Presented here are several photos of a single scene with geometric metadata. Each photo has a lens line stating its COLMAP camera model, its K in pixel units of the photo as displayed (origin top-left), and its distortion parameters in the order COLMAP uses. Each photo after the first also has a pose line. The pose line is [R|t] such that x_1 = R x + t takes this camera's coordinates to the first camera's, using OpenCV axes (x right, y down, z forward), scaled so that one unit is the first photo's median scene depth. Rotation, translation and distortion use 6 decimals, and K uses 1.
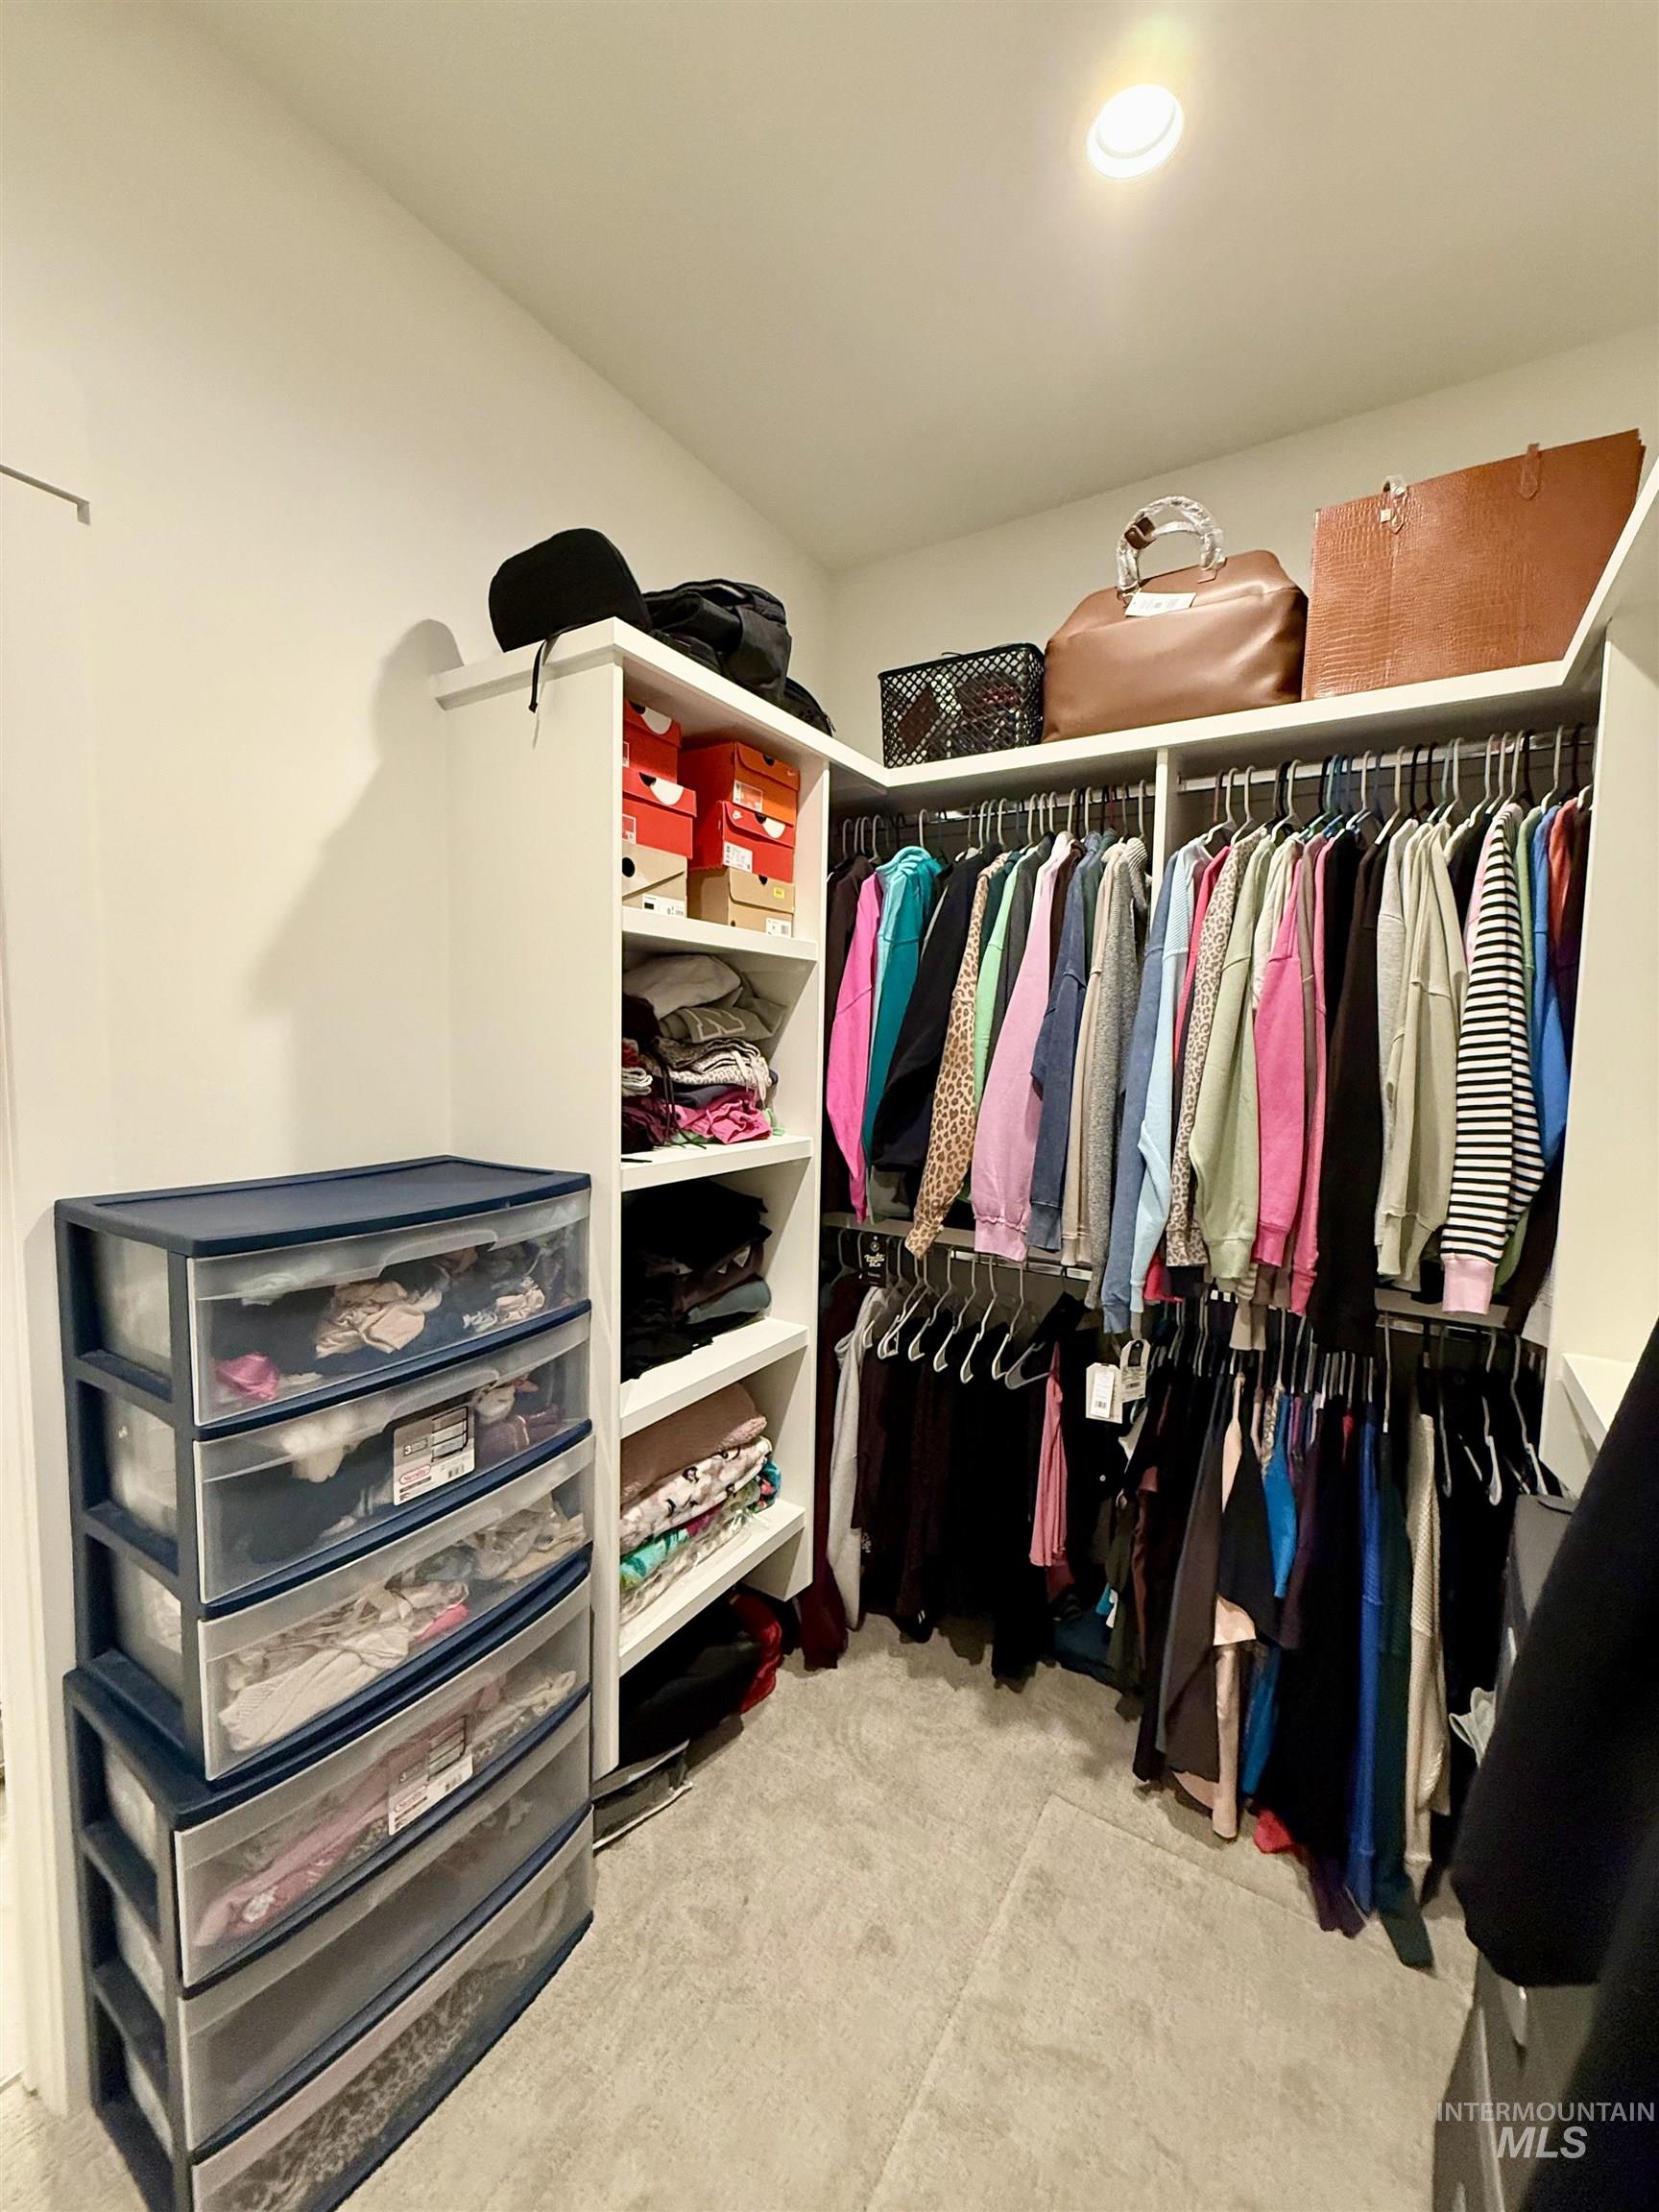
lens RADIAL K [[880.3, 0, 829.5], [0, 880.3, 1106.0], [0, 0, 1]] dist [0.000686, -0.000327]
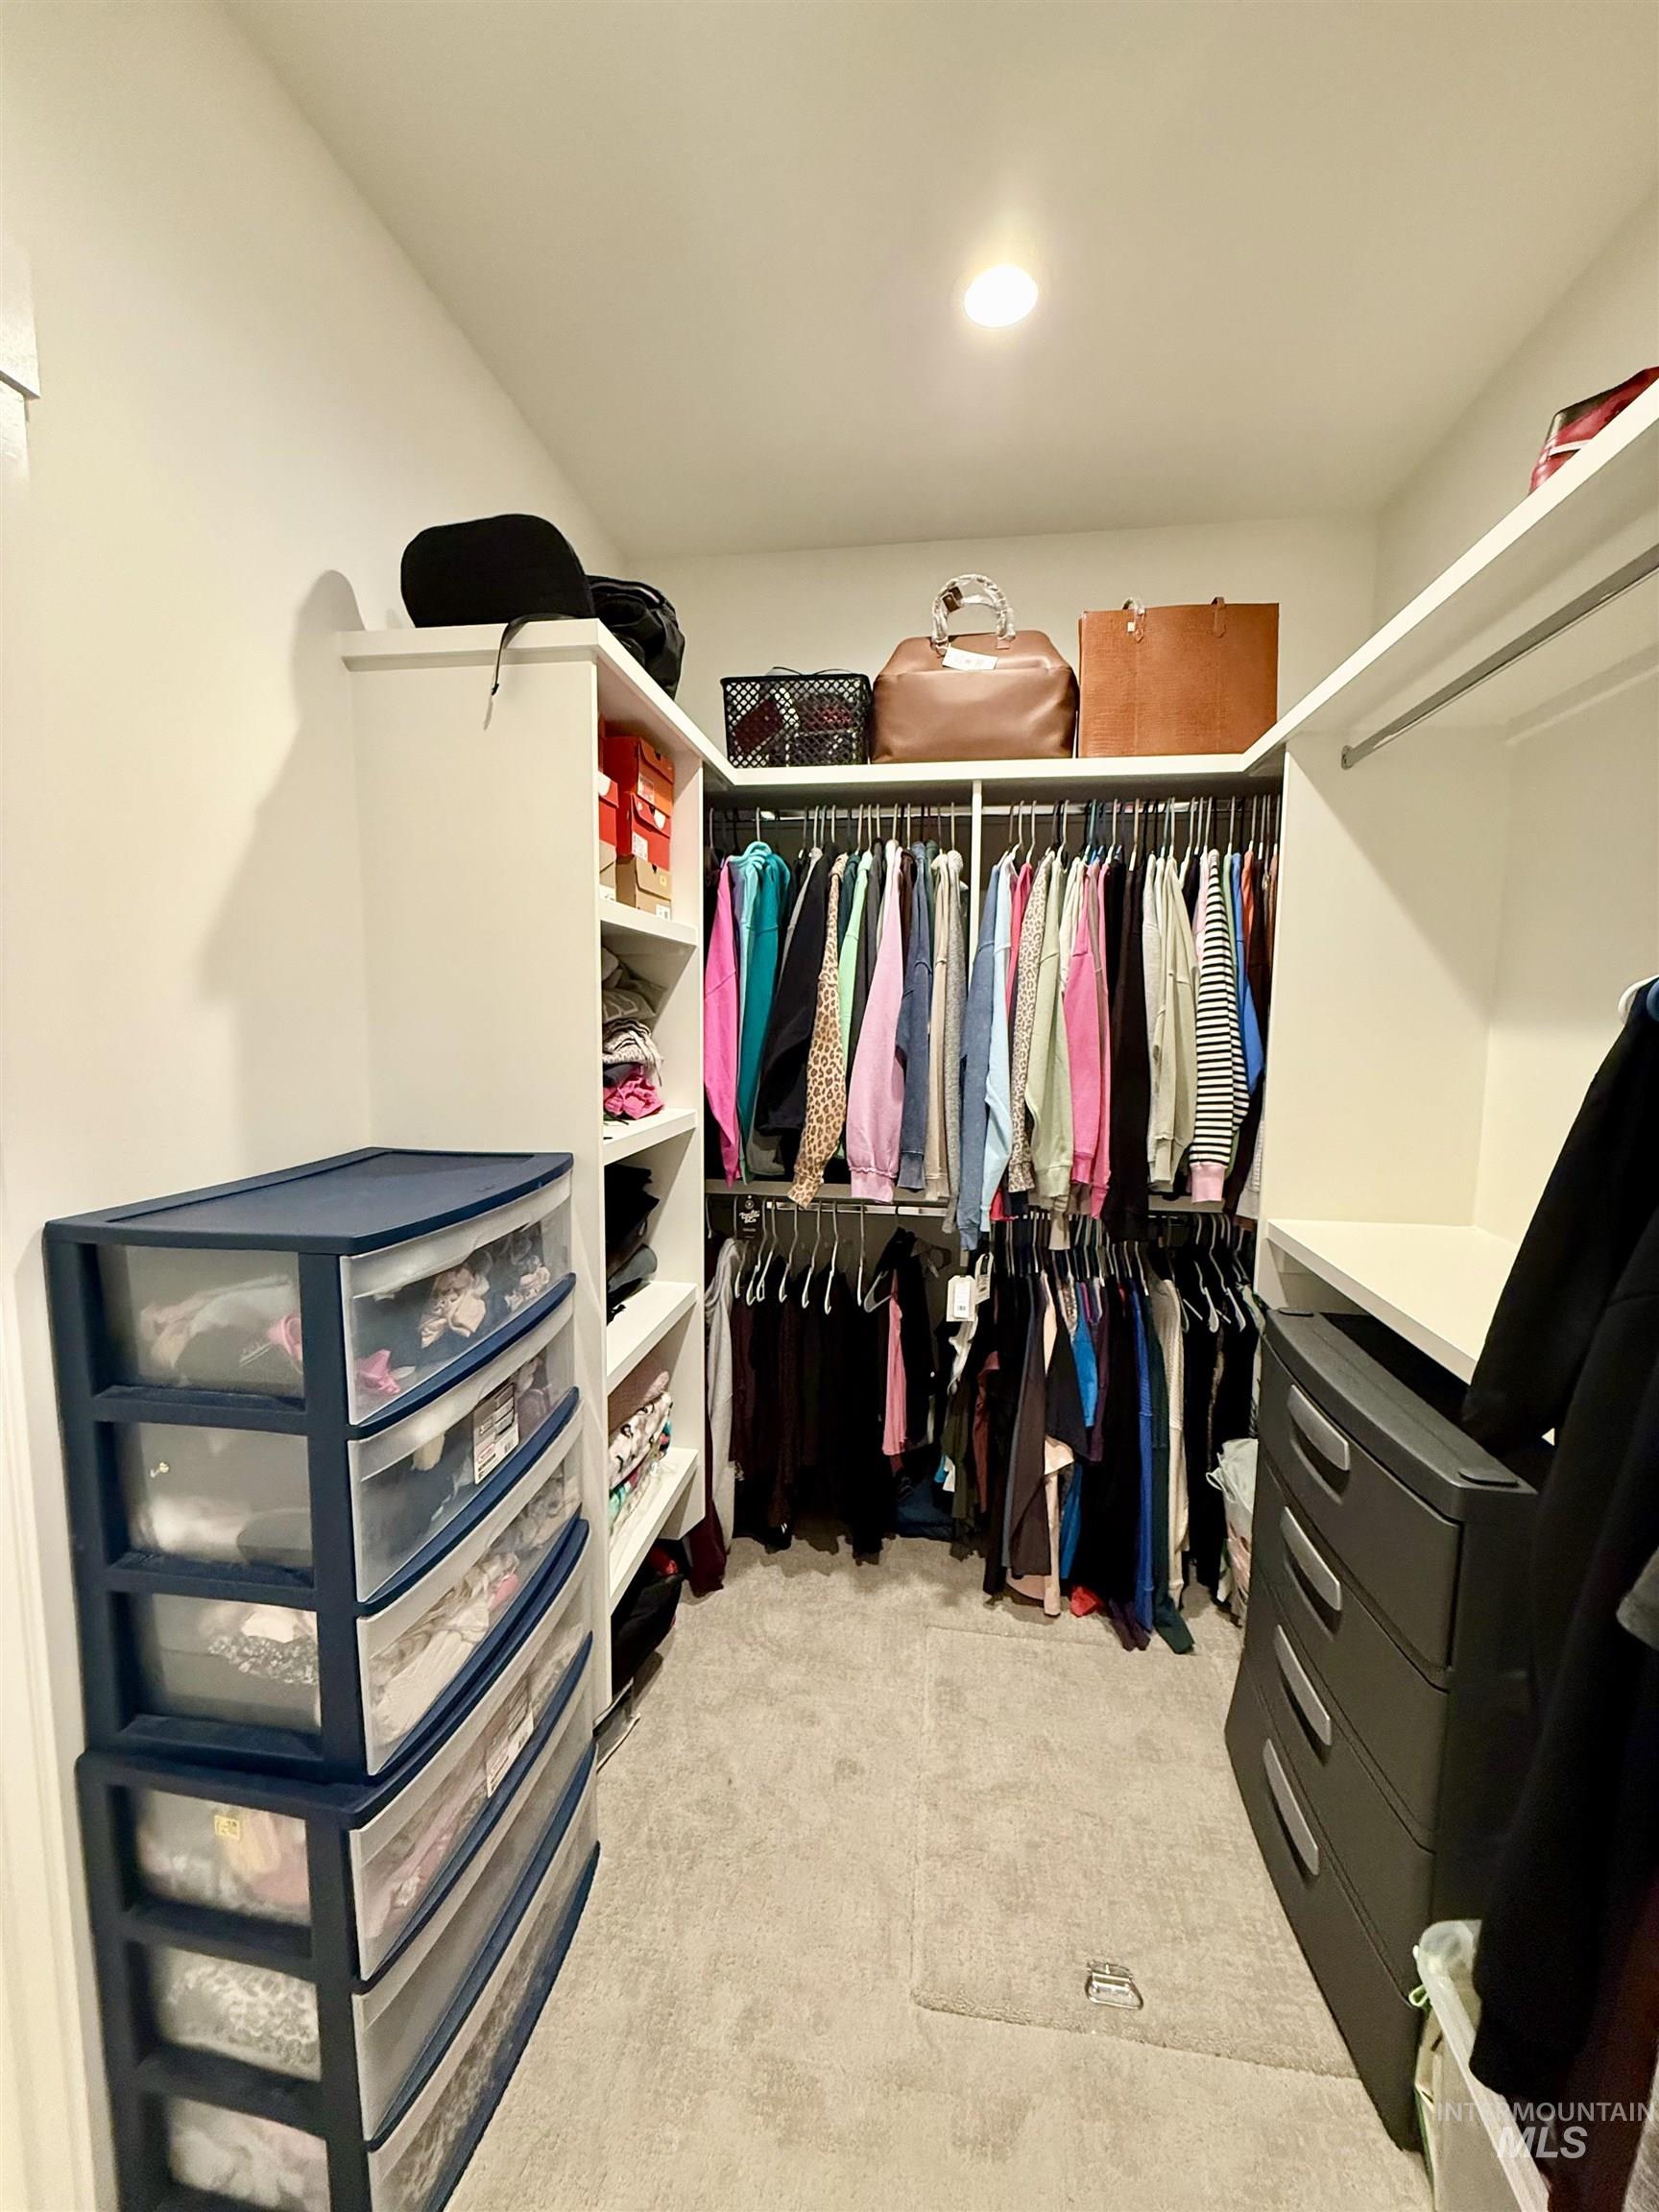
lens RADIAL K [[880.3, 0, 829.5], [0, 880.3, 1106.0], [0, 0, 1]] dist [0.000686, -0.000327]
pose [[0.913597, -0.053535, 0.403082, -0.356654], [0.040117, 0.998326, 0.041665, -0.008147], [-0.404638, -0.021895, 0.914215, -0.064584]]
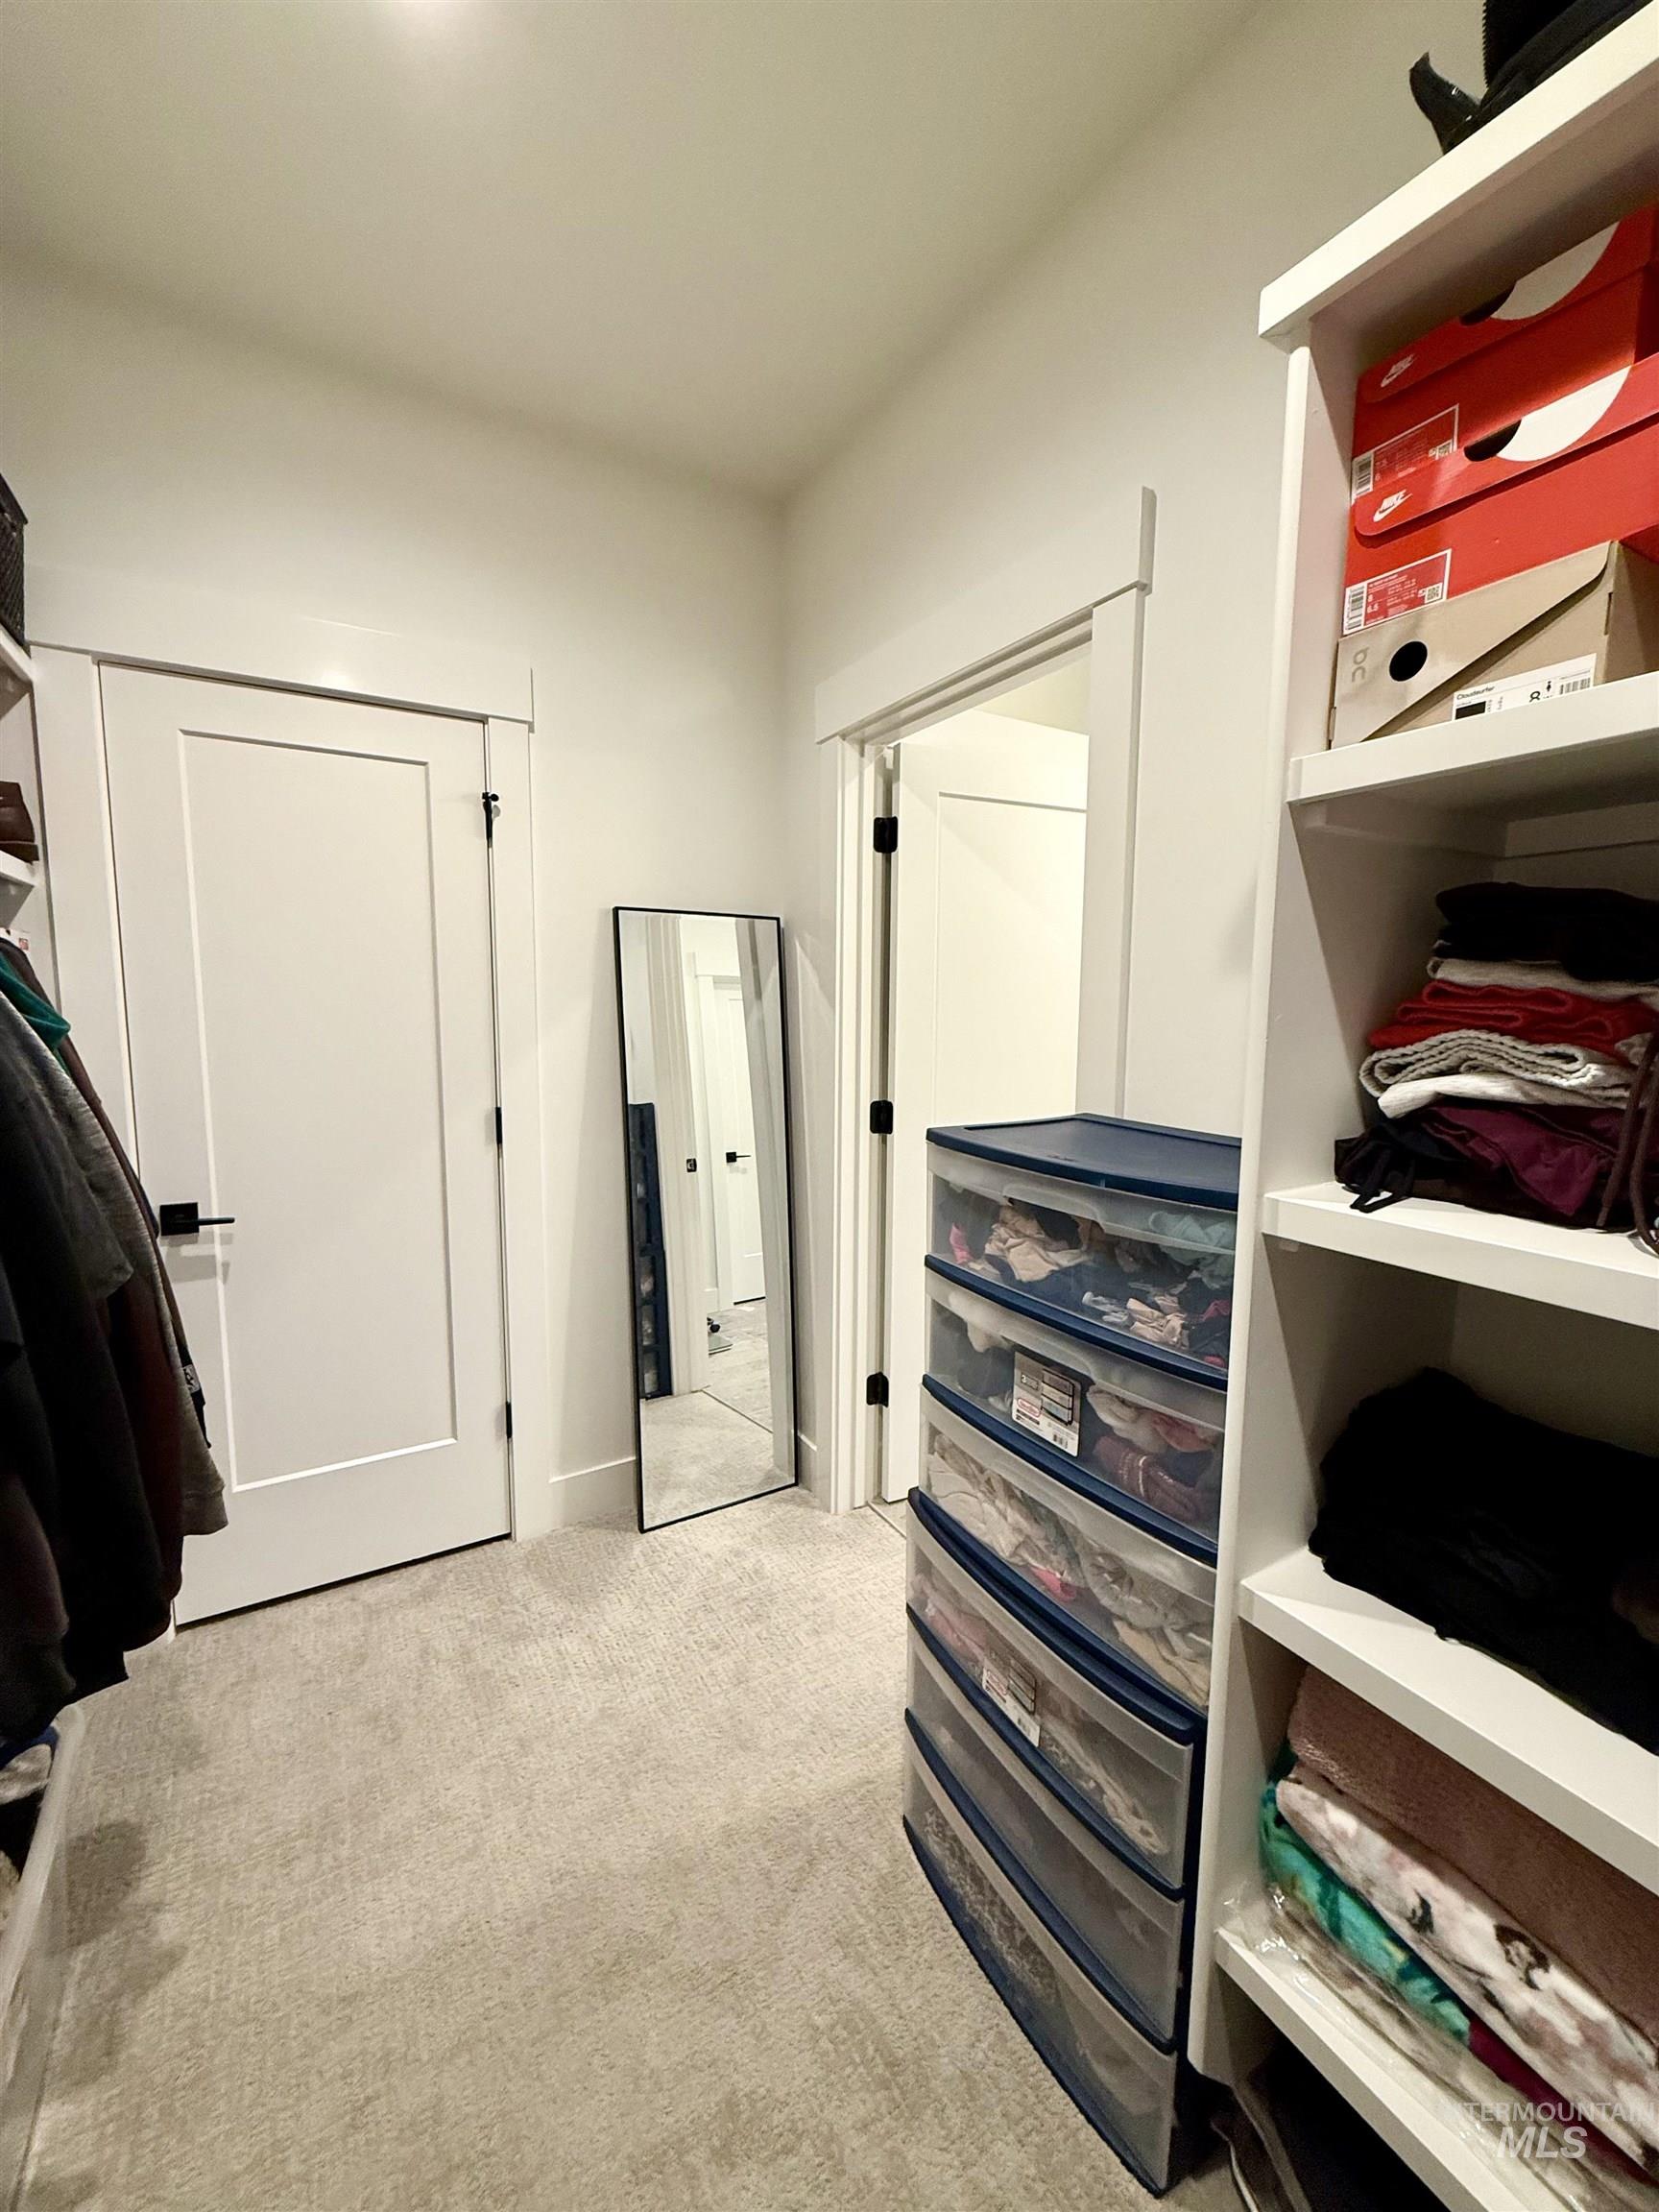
lens RADIAL K [[880.3, 0, 829.5], [0, 880.3, 1106.0], [0, 0, 1]] dist [0.000686, -0.000327]
pose [[-0.463178, 0.078858, -0.882750, 0.386970], [-0.084062, 0.987634, 0.132335, -0.040464], [0.882270, 0.135500, -0.450821, 0.872031]]
